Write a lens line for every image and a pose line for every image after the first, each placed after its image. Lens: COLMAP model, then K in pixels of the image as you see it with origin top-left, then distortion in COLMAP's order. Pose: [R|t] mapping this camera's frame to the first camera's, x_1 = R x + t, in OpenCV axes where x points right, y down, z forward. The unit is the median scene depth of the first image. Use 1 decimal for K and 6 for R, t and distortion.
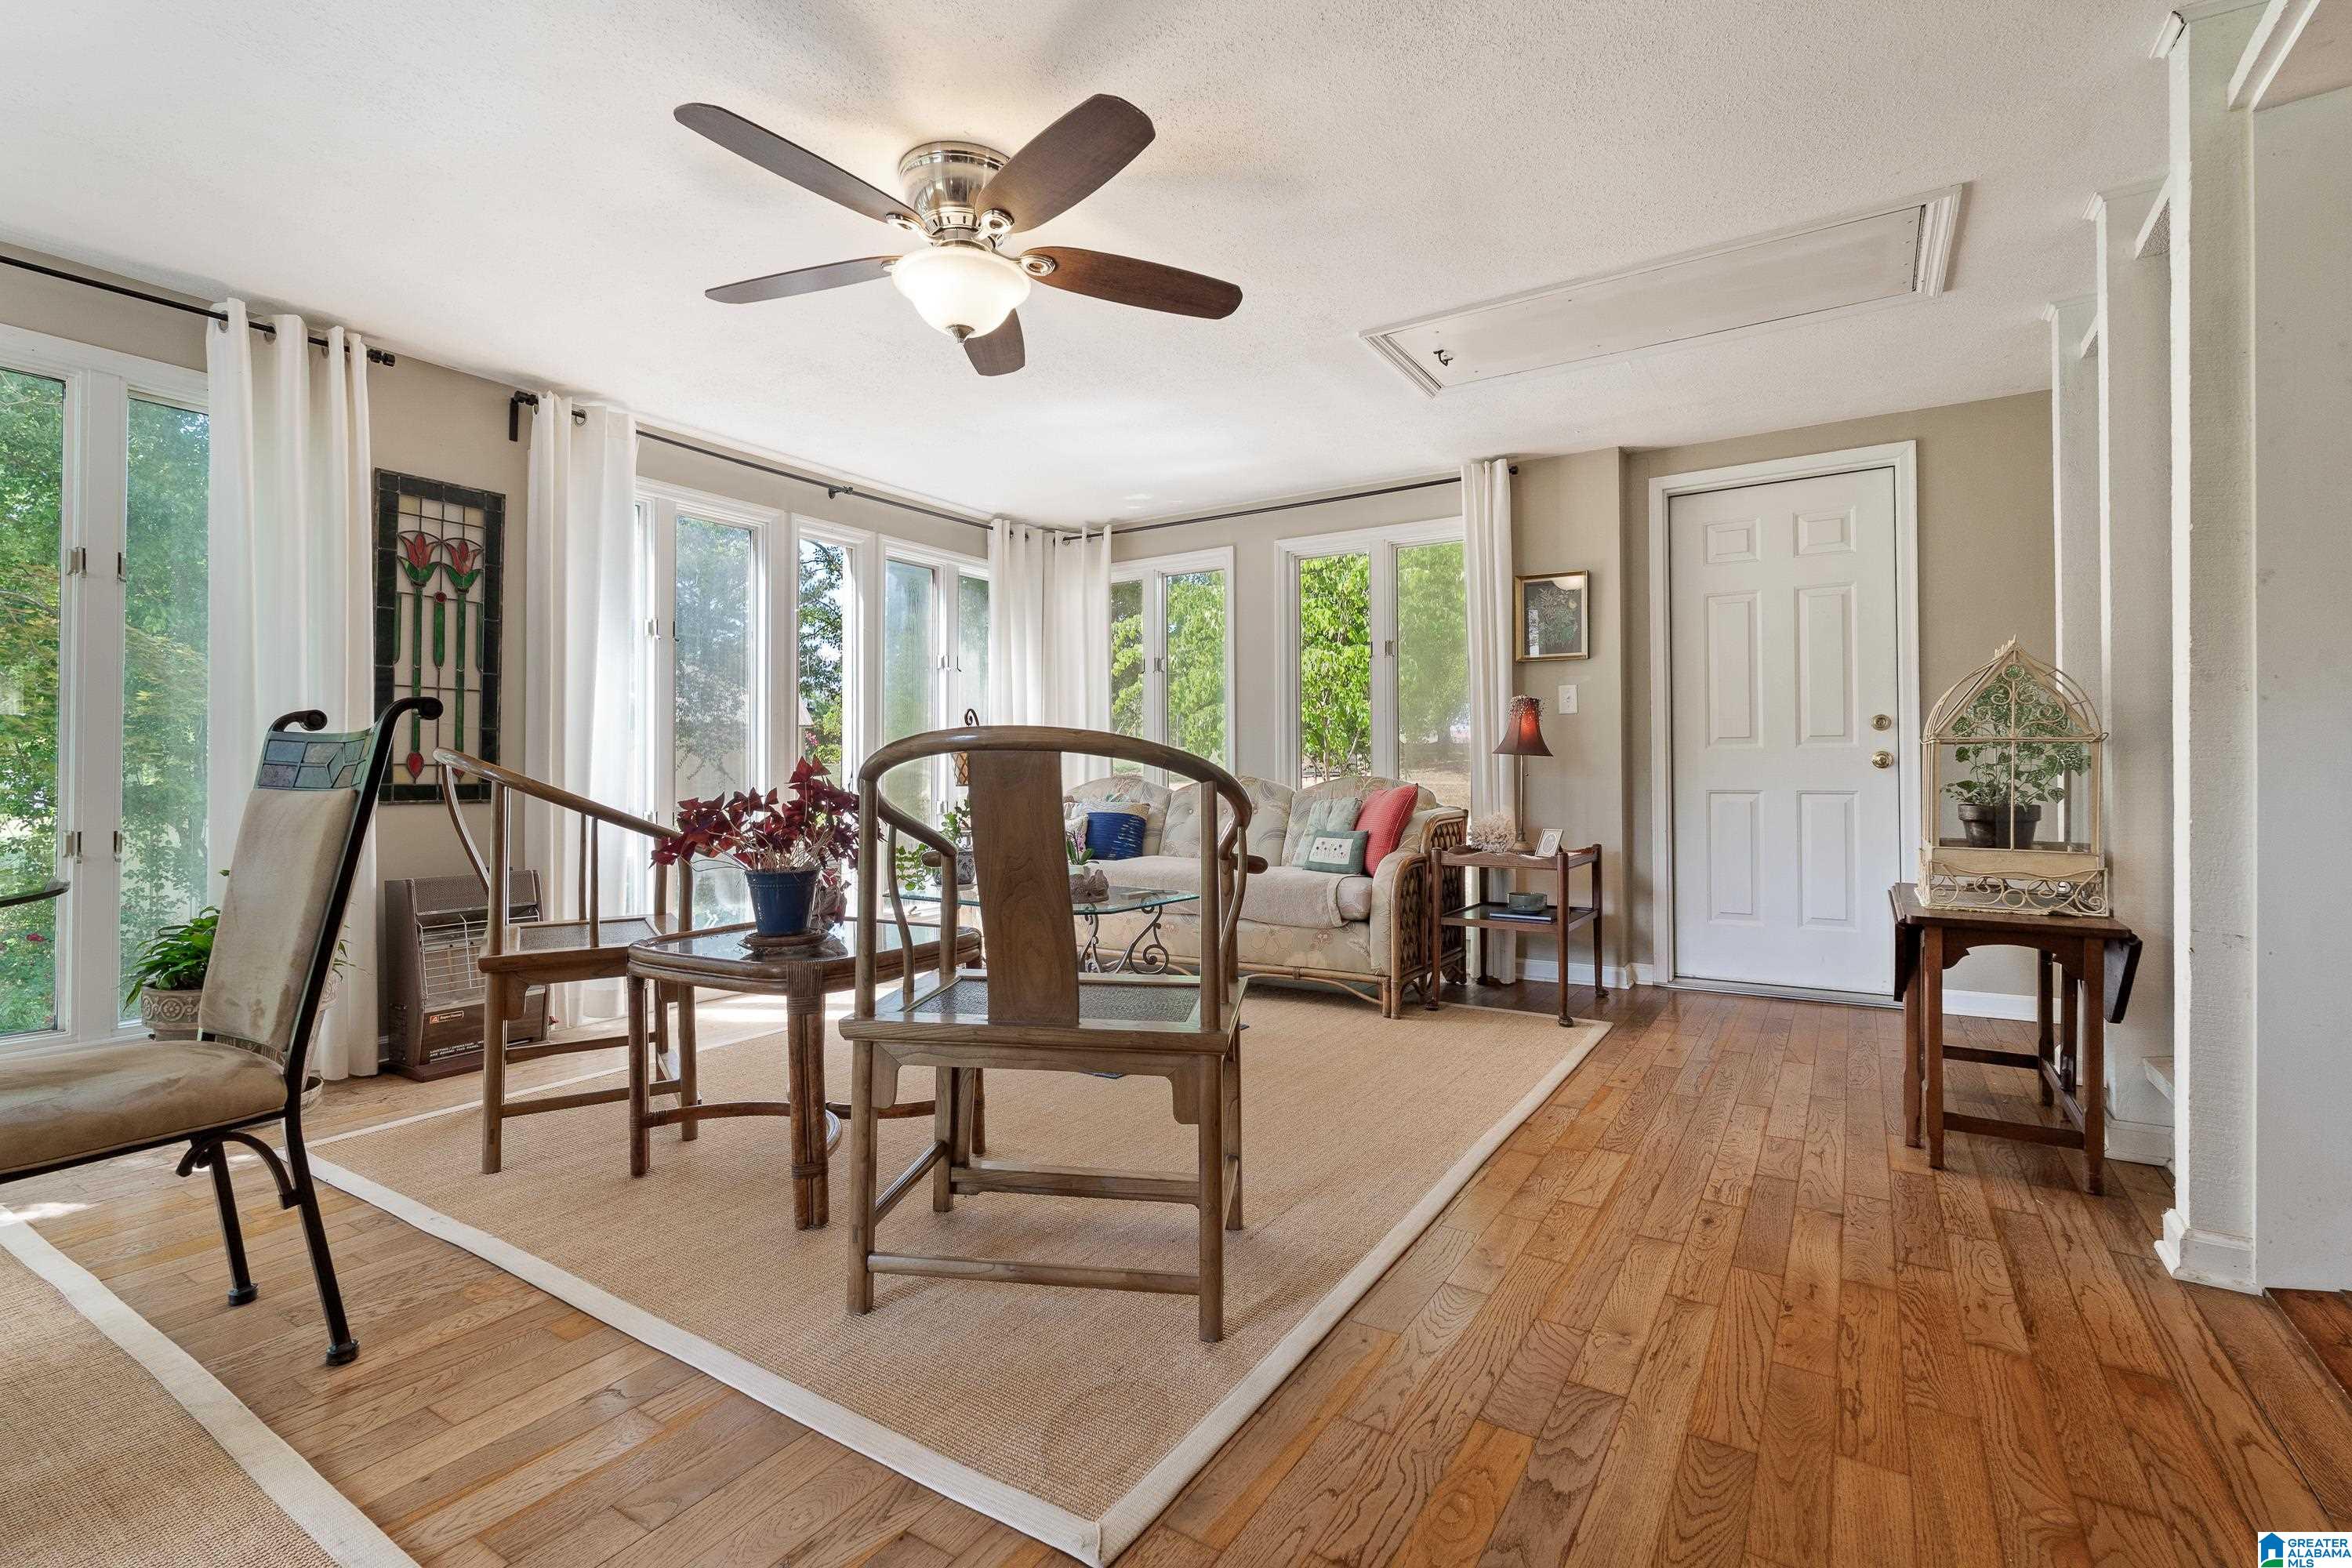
lens RADIAL K [[1079.2, 0, 1173.1], [0, 1079.2, 762.2], [0, 0, 1]] dist [-0.008291, 0.001427]
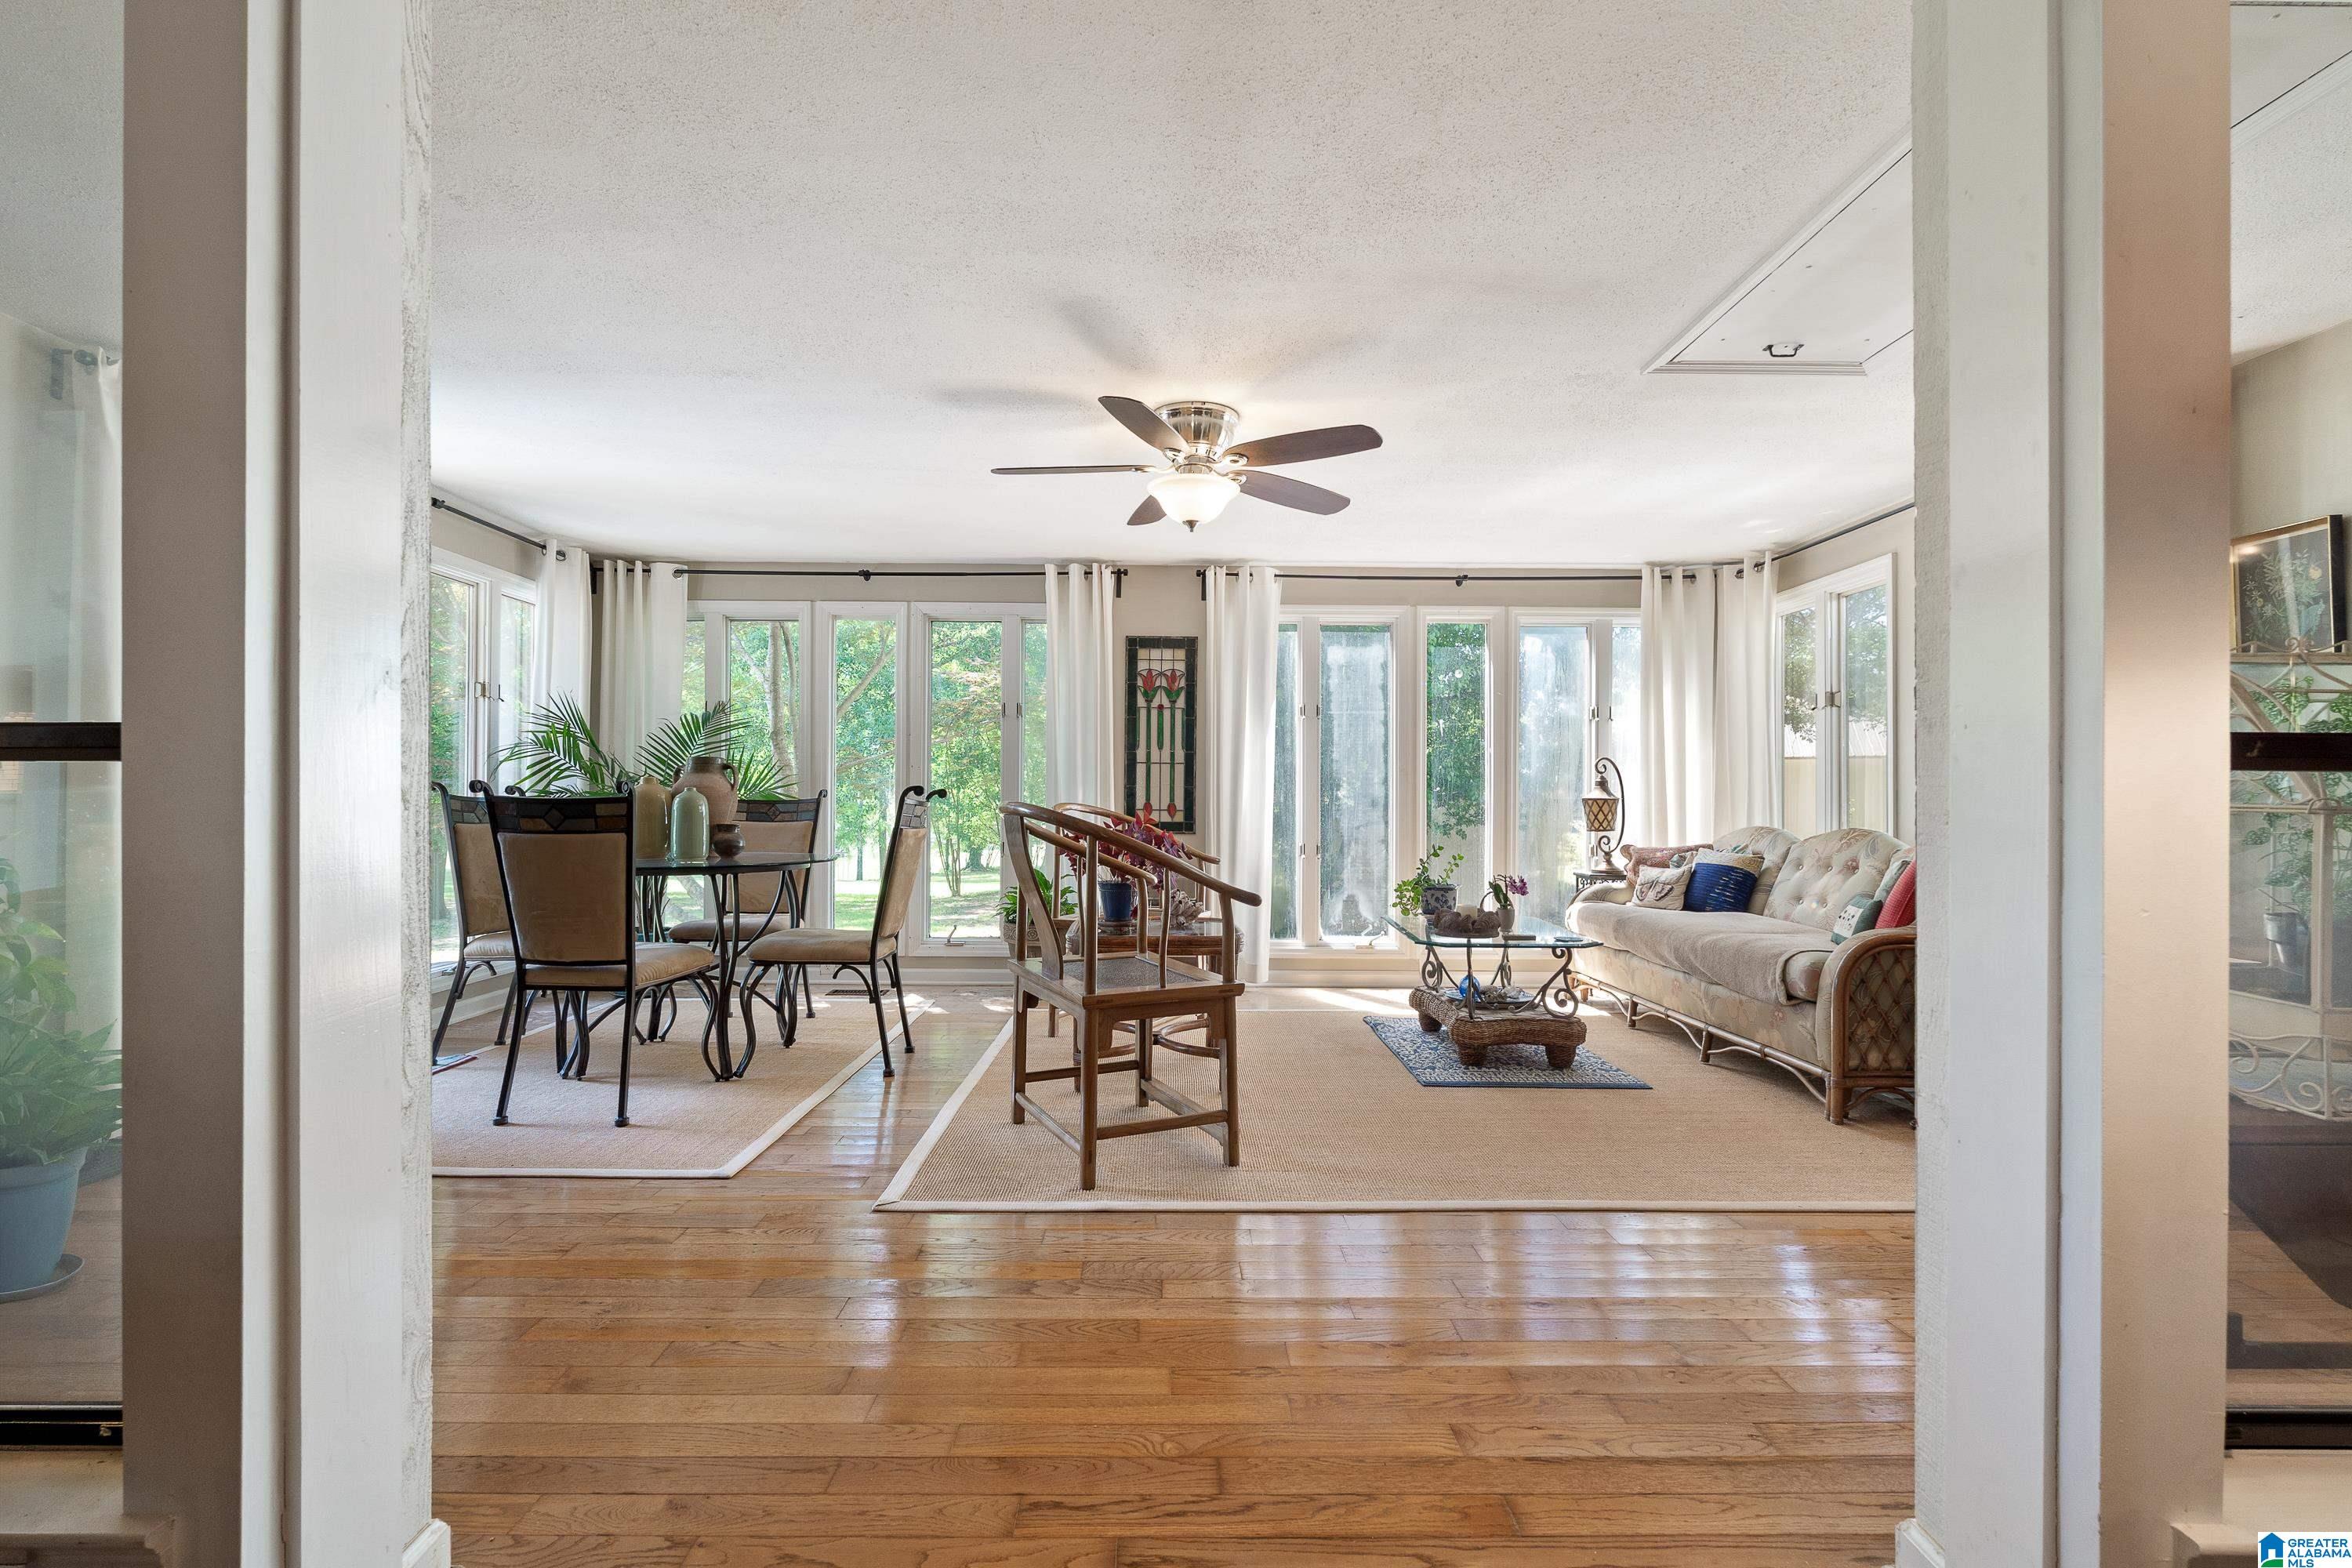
lens RADIAL K [[1079.2, 0, 1166.4], [0, 1079.2, 799.3], [0, 0, 1]] dist [-0.008291, 0.001427]
pose [[0.544442, 0.002705, -0.838794, 0.693050], [-0.000930, 0.999996, 0.002622, -0.018172], [0.838798, -0.000648, 0.544442, 0.117550]]
